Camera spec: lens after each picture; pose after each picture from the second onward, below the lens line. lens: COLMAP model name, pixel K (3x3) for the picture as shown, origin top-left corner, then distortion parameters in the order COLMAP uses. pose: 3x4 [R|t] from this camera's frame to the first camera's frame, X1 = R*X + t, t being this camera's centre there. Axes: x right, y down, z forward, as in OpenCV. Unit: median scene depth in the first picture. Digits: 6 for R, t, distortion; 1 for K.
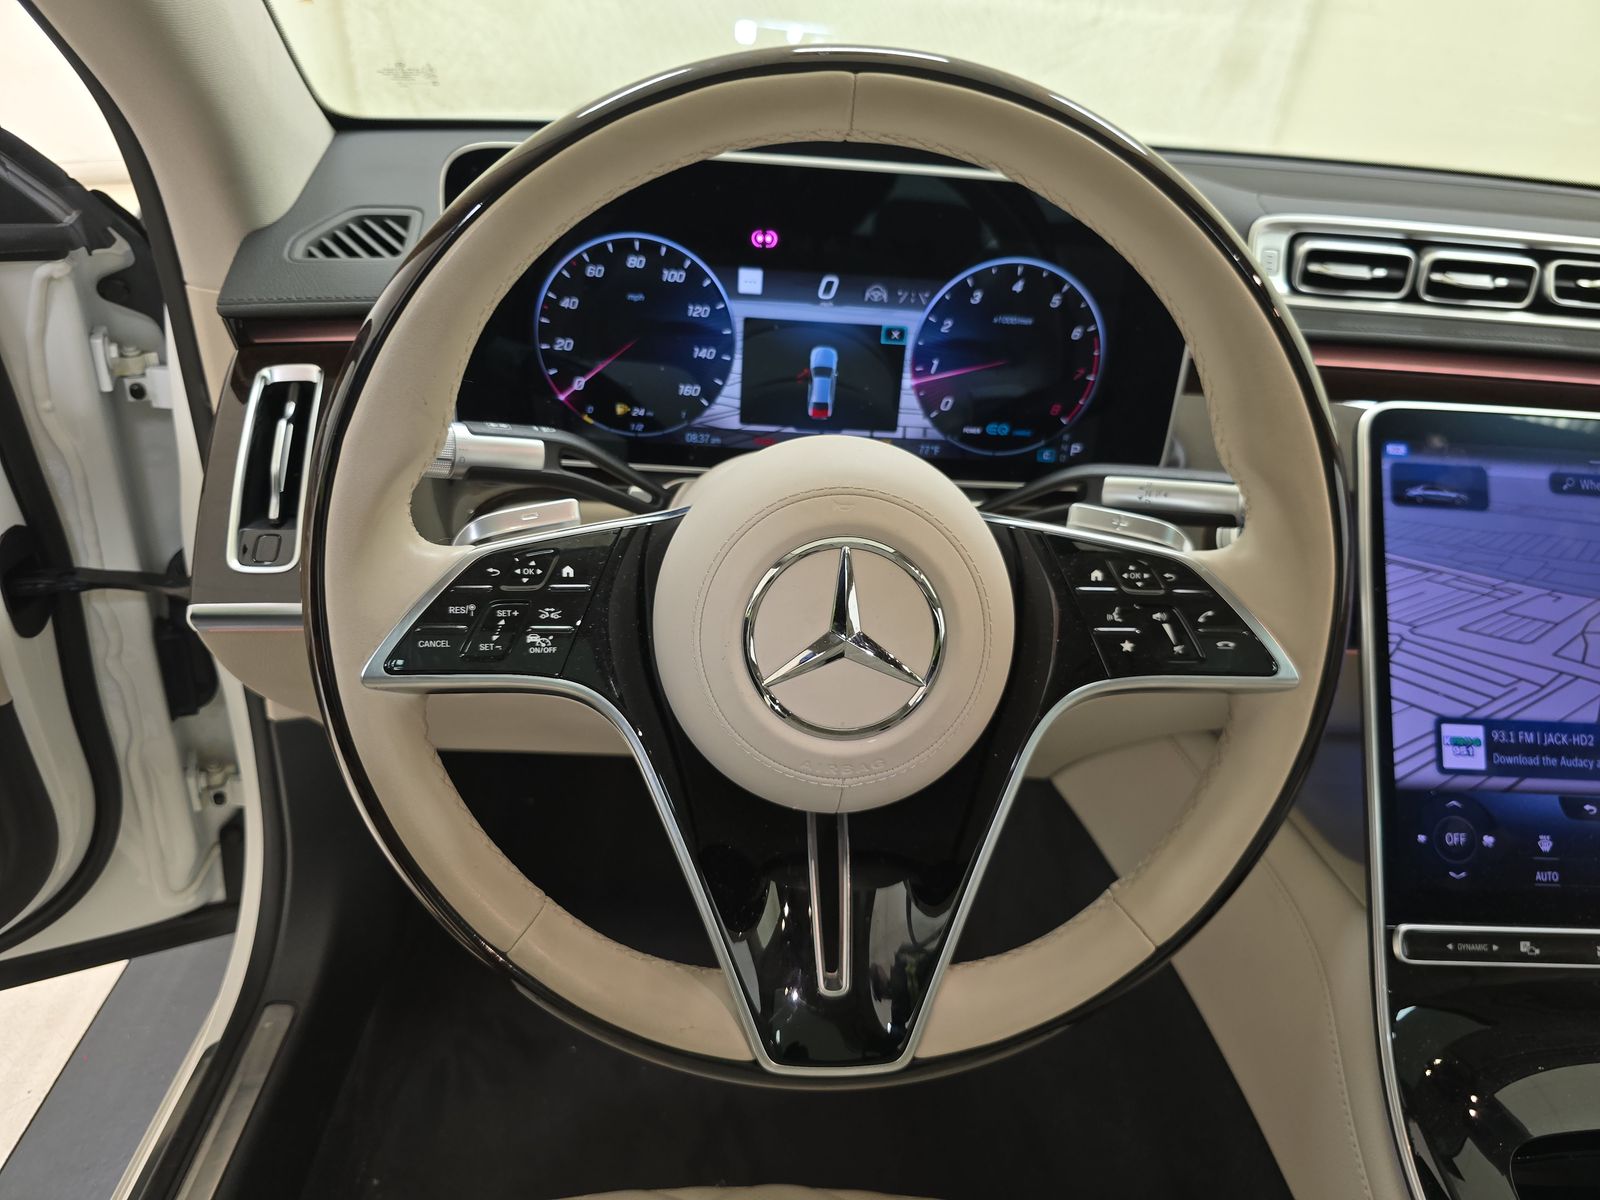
lens RADIAL K [[1032.4, 0, 799.7], [0, 1032.4, 597.6], [0, 0, 1]] dist [0.000499, -0.003949]
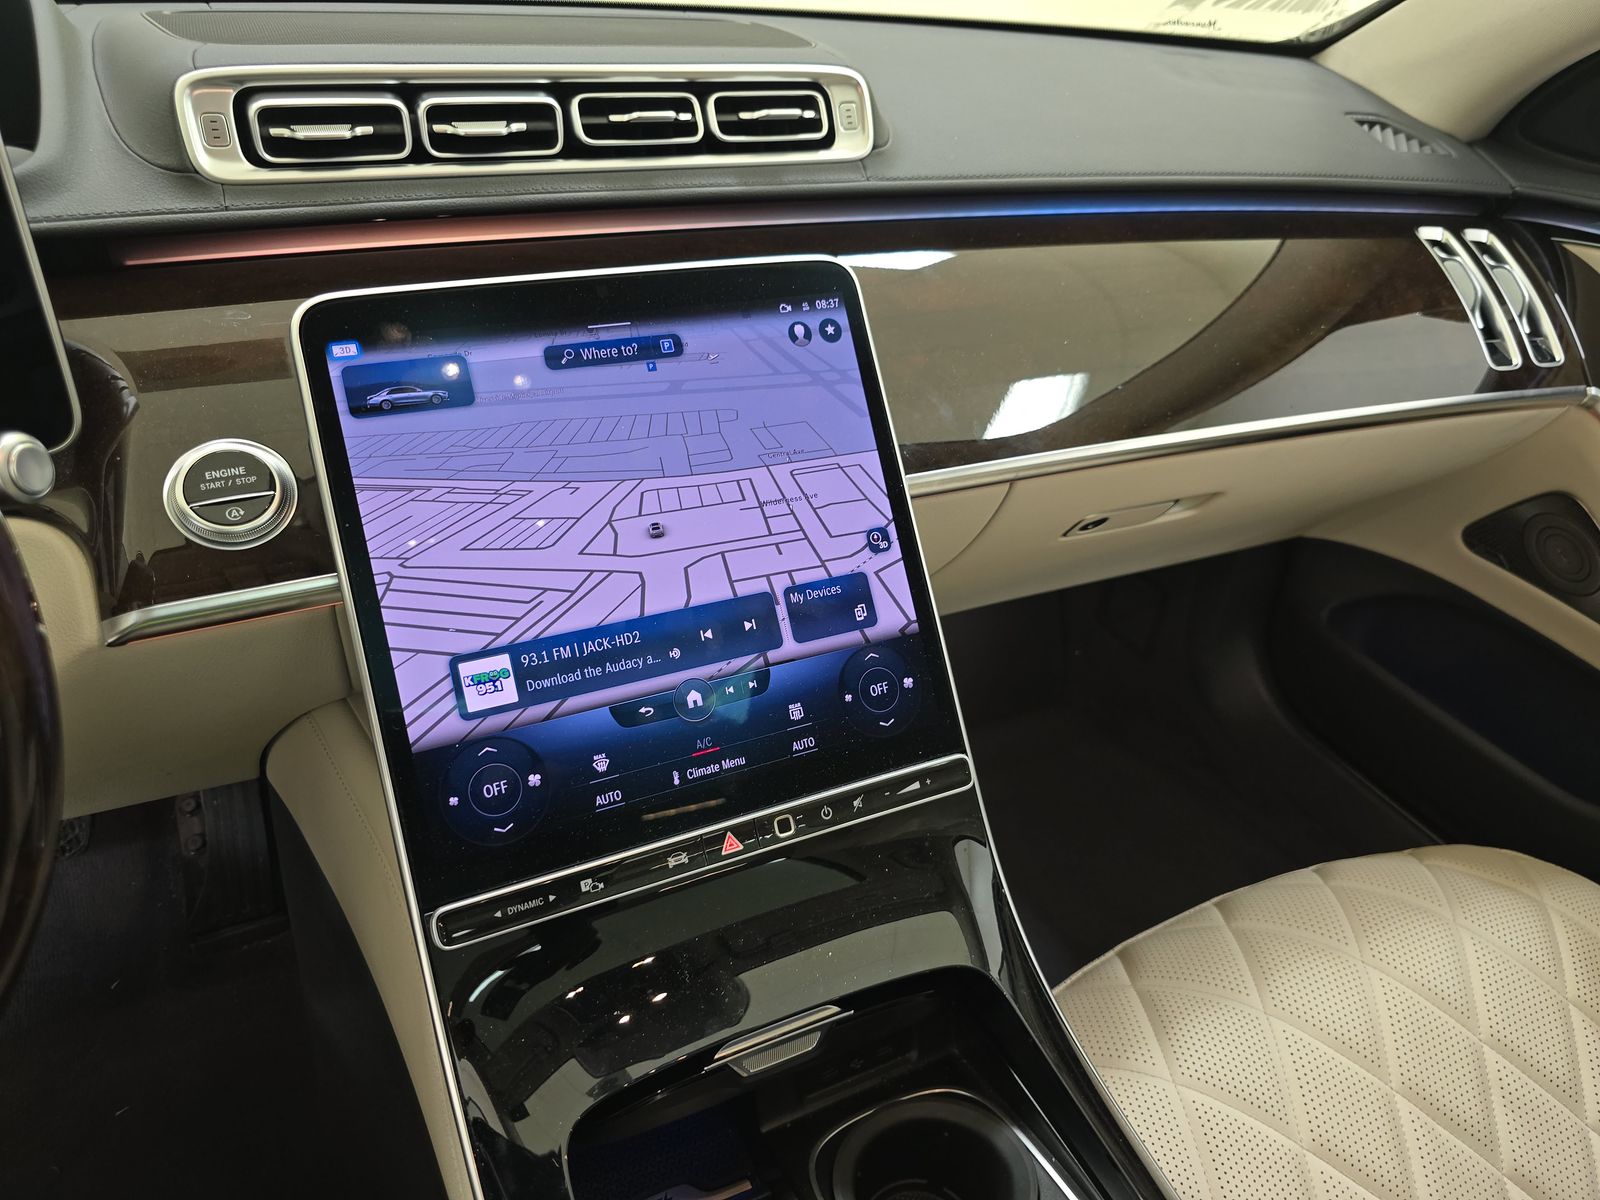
lens RADIAL K [[1103.1, 0, 802.1], [0, 1103.1, 605.1], [0, 0, 1]] dist [0.033109, -0.030516]
pose [[0.913381, -0.242815, 0.326767, 0.588811], [0.215858, 0.969393, 0.116972, 0.029020], [-0.345168, -0.036304, 0.937838, 0.039398]]
